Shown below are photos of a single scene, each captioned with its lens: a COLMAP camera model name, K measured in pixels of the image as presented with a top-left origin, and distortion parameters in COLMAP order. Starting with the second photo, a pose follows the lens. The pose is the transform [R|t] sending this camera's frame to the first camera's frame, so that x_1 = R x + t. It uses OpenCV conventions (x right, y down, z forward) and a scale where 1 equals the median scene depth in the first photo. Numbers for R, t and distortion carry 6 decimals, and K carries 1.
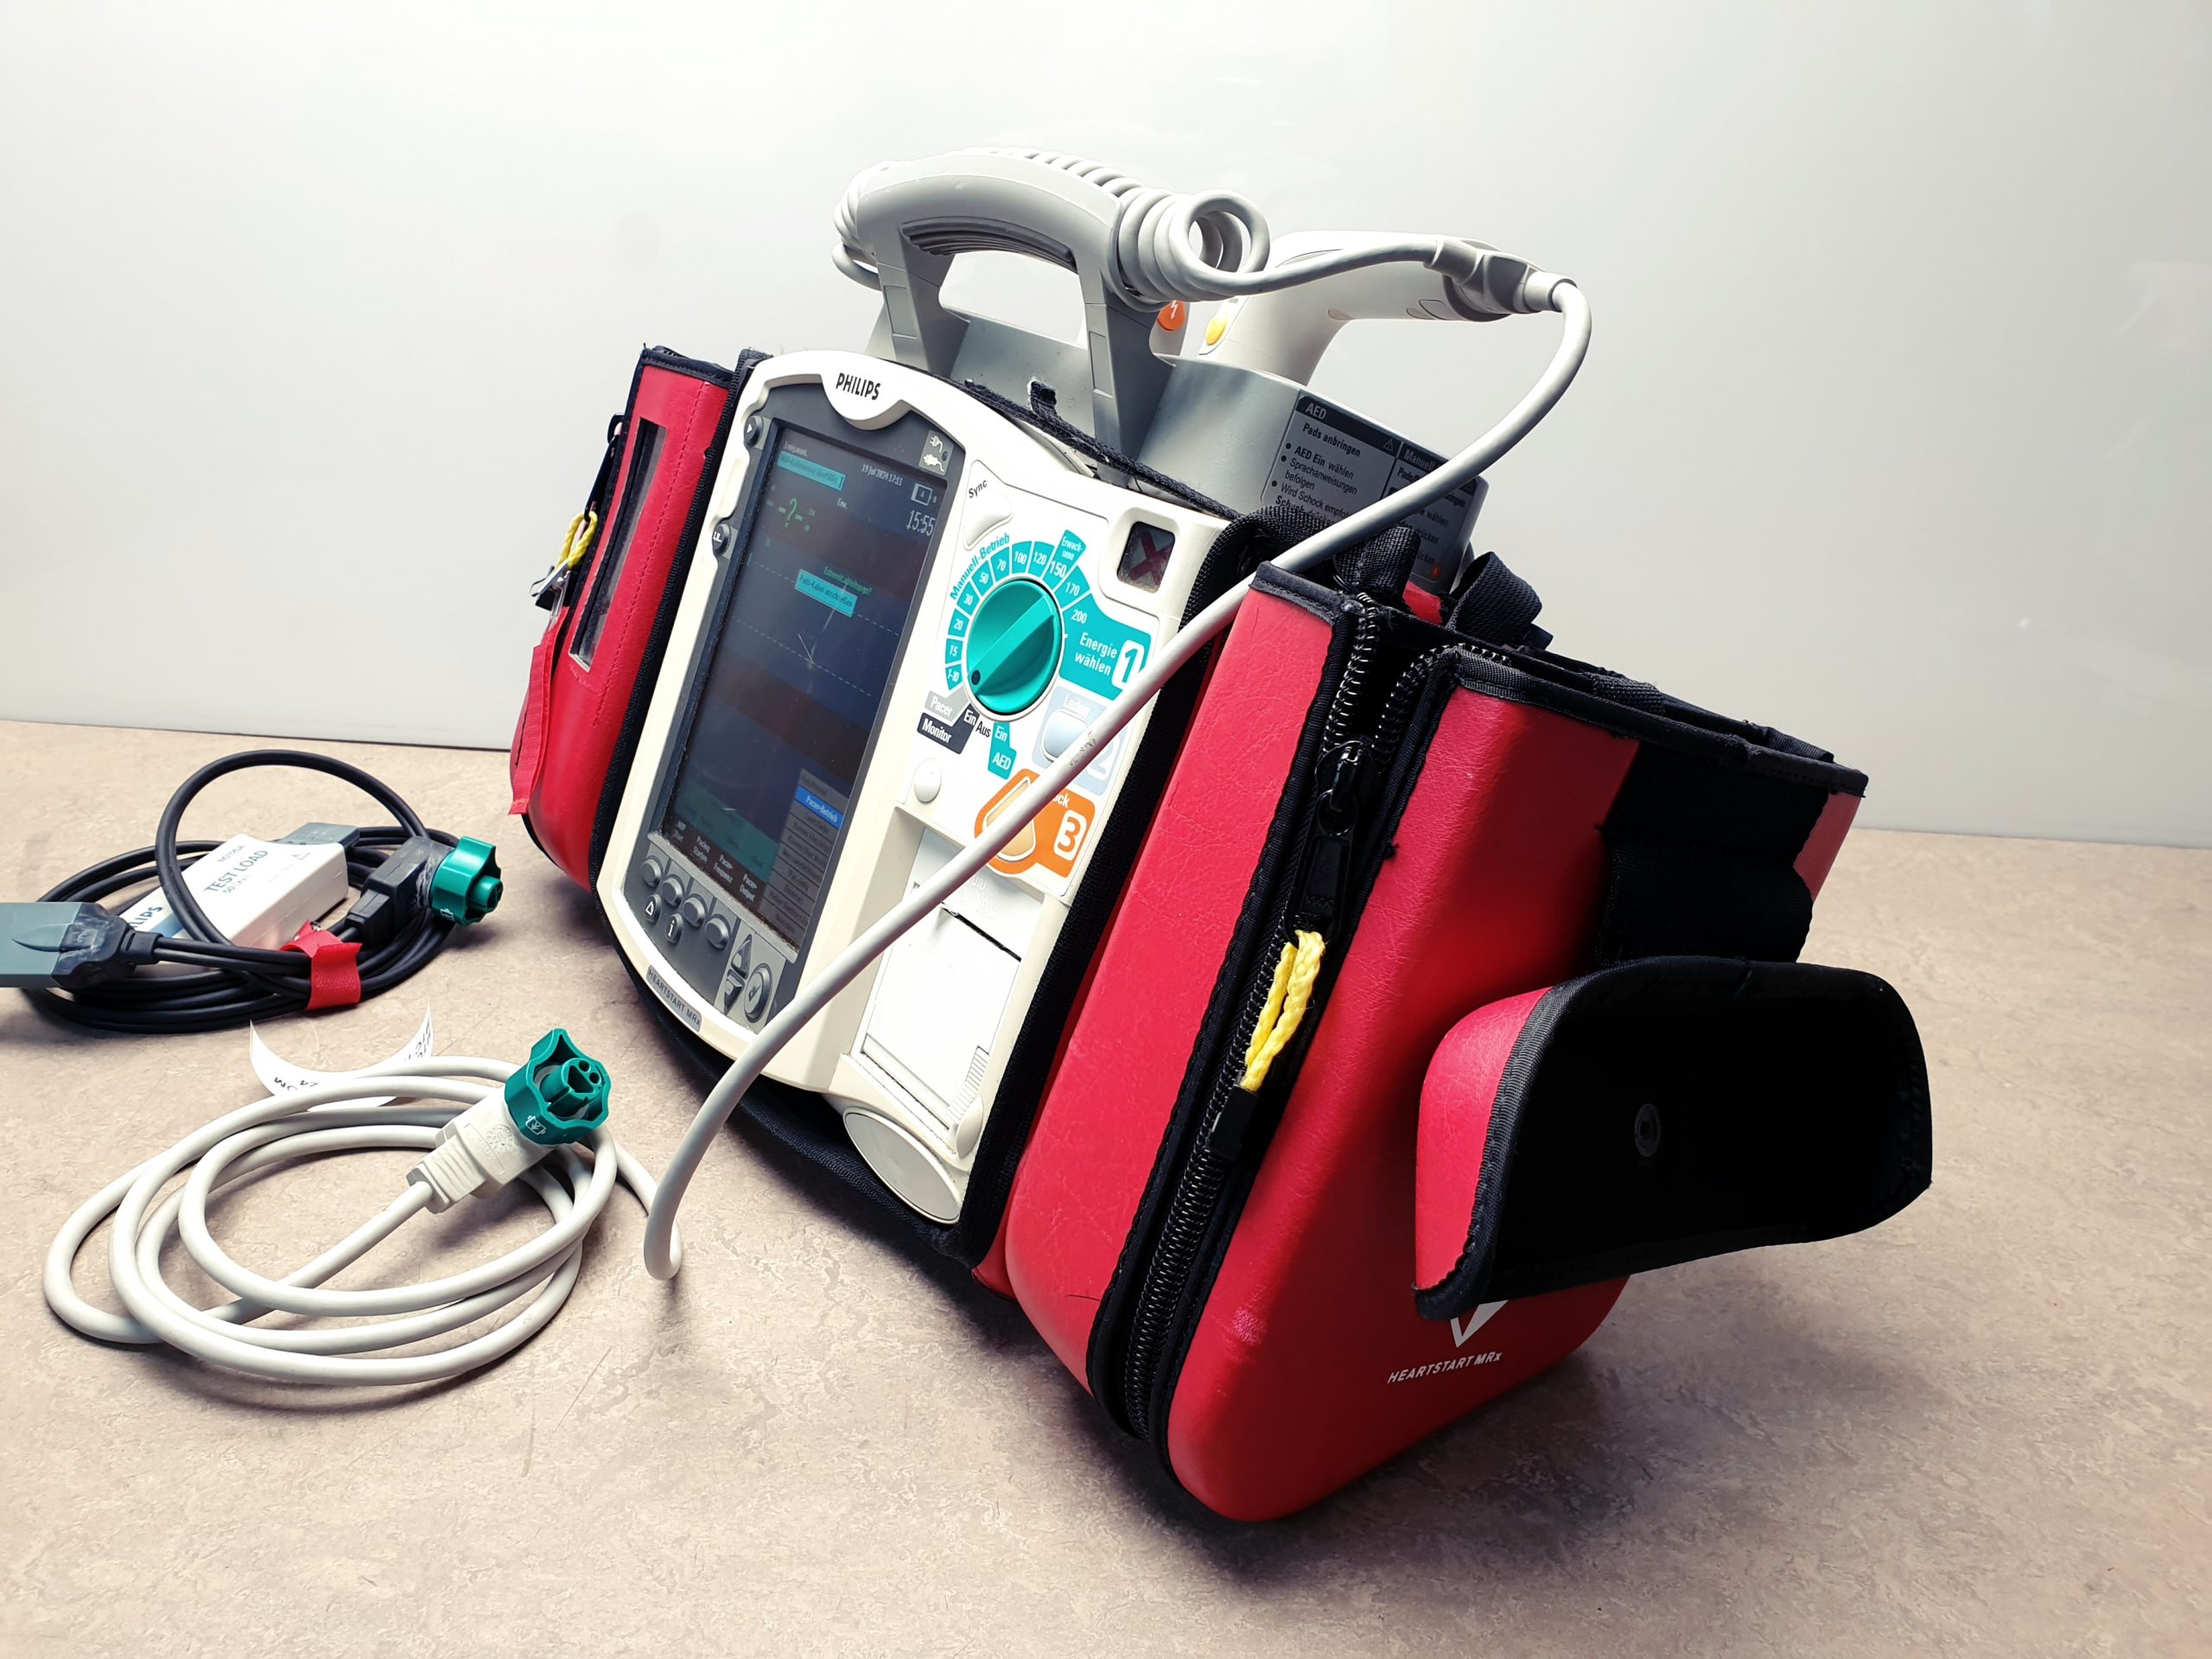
lens RADIAL K [[1793.3, 0, 1107.4], [0, 1793.3, 837.8], [0, 0, 1]] dist [-0.012579, 0.046564]
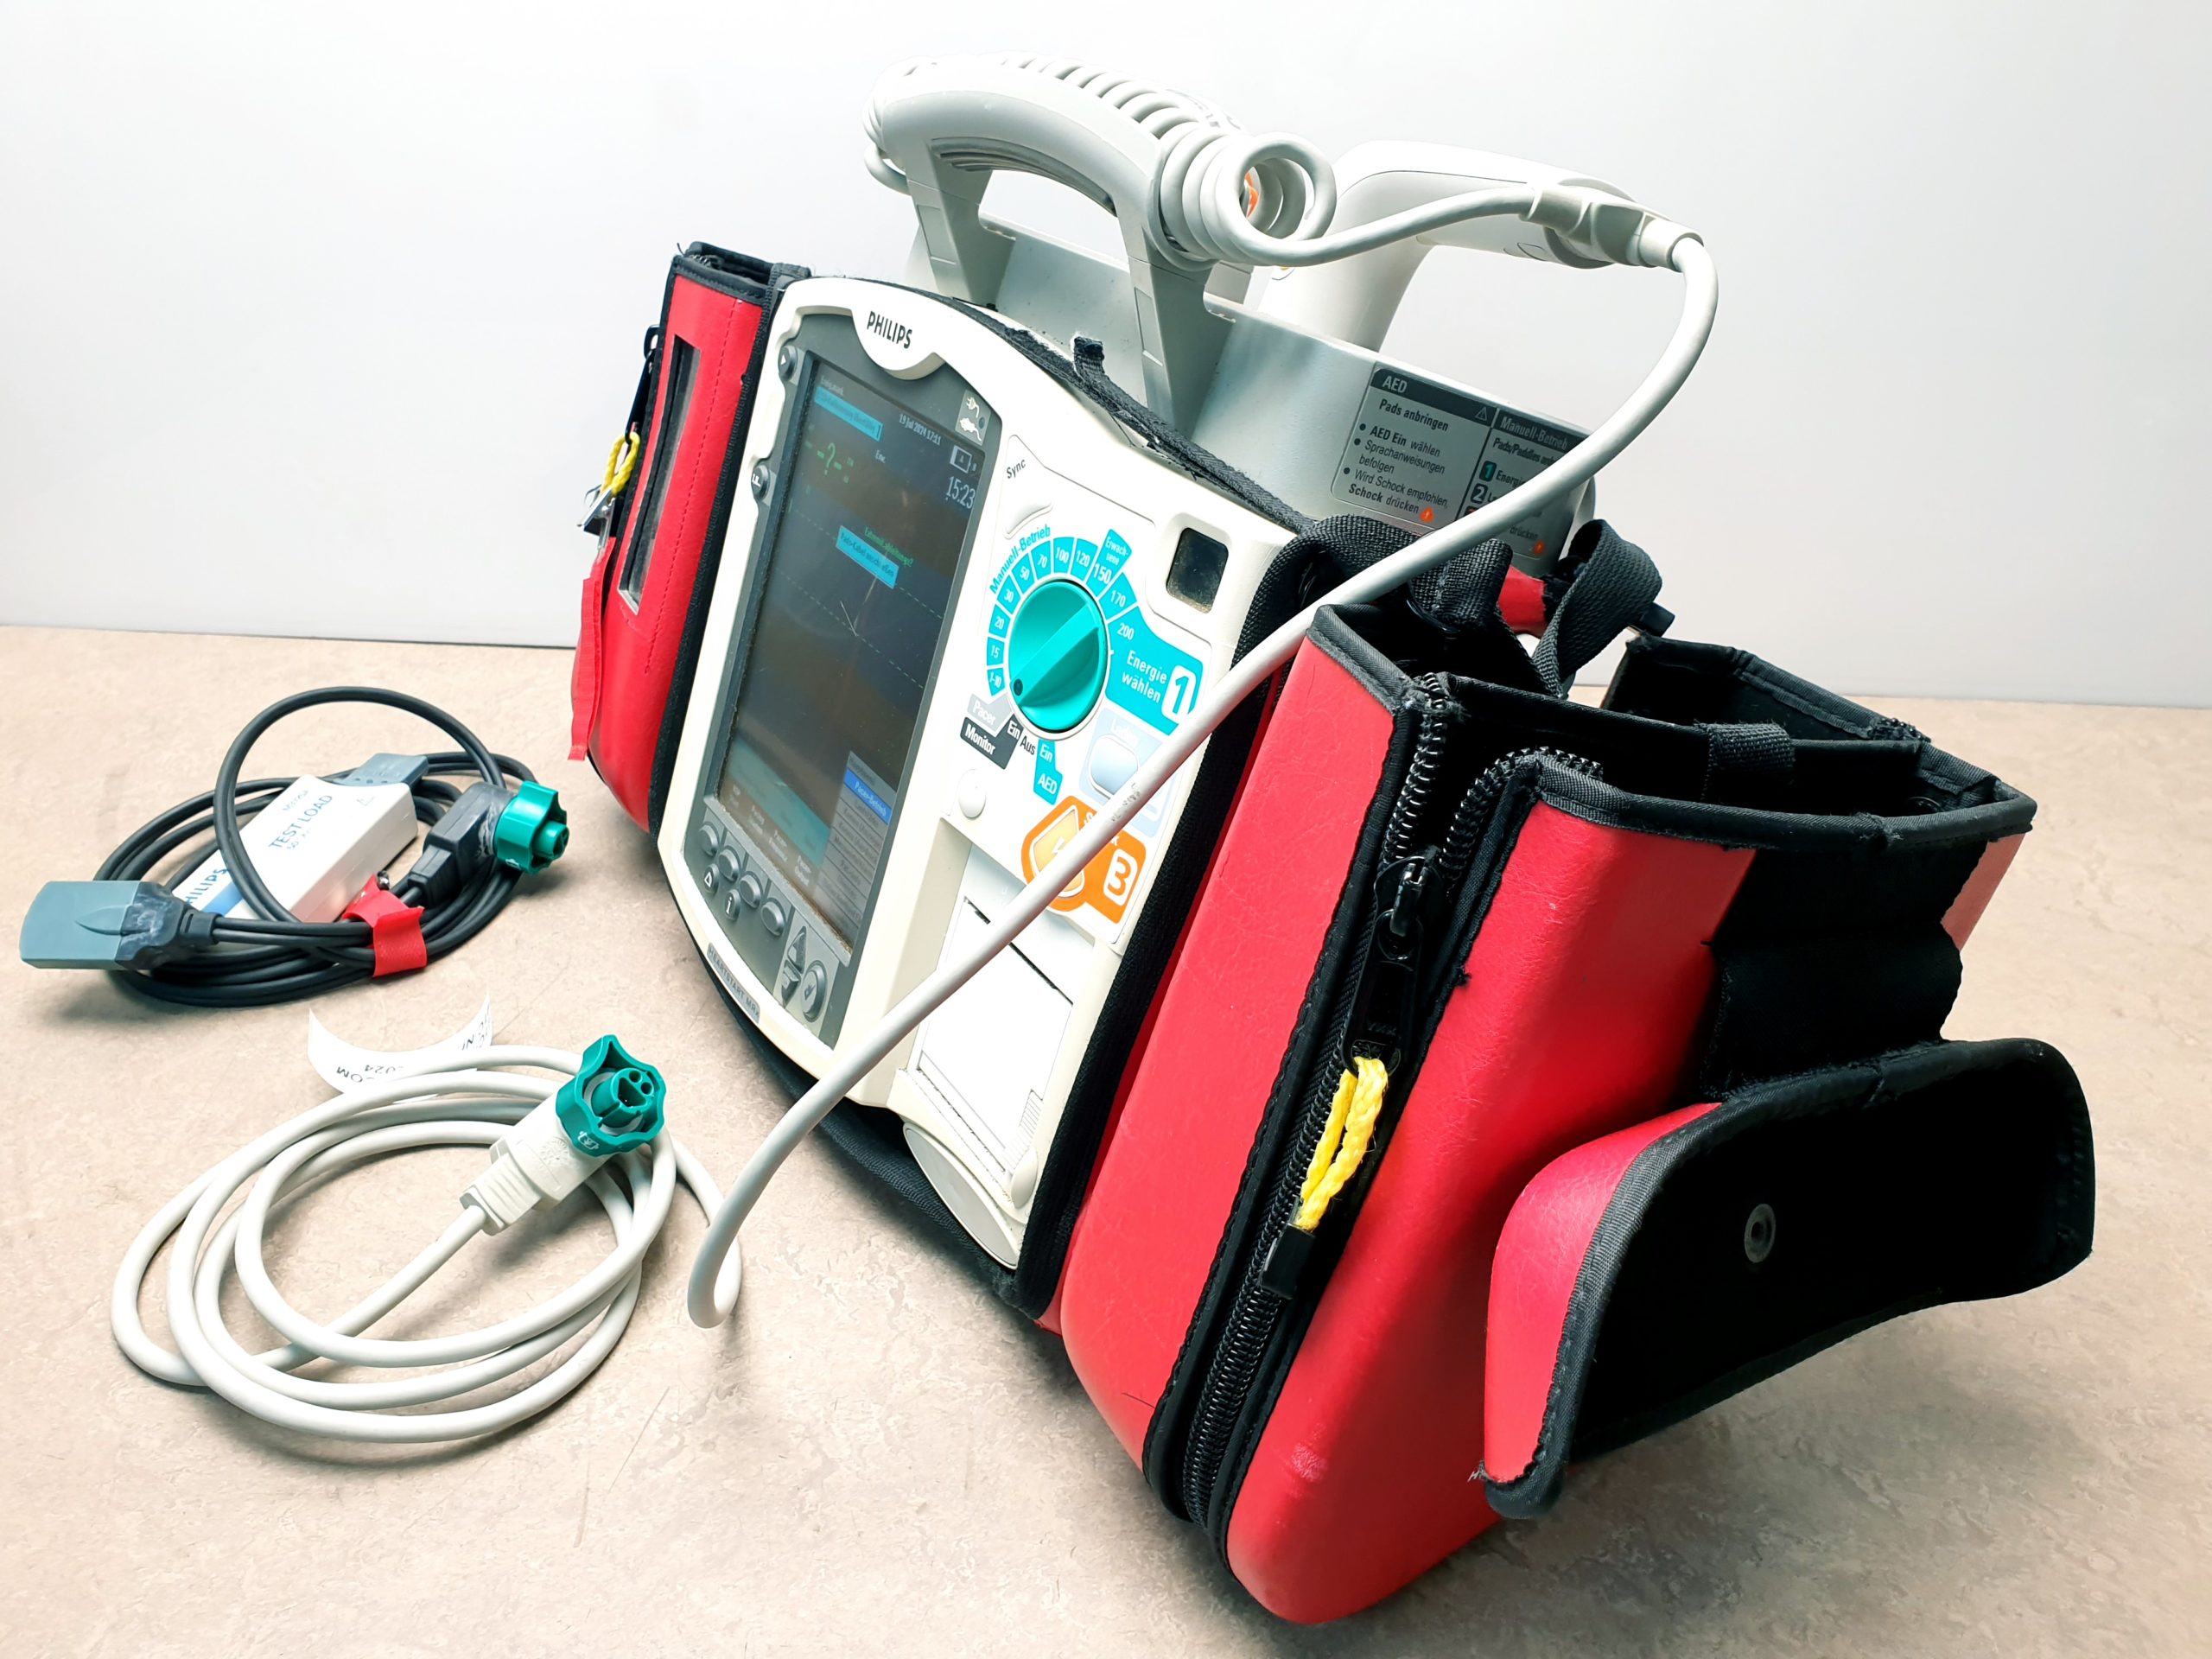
lens RADIAL K [[1793.3, 0, 1107.4], [0, 1793.3, 837.8], [0, 0, 1]] dist [-0.012579, 0.046564]
pose [[0.996490, -0.014796, -0.082393, 0.045302], [0.026499, 0.989396, 0.142807, -0.144720], [0.079406, -0.144489, 0.986315, 0.102839]]
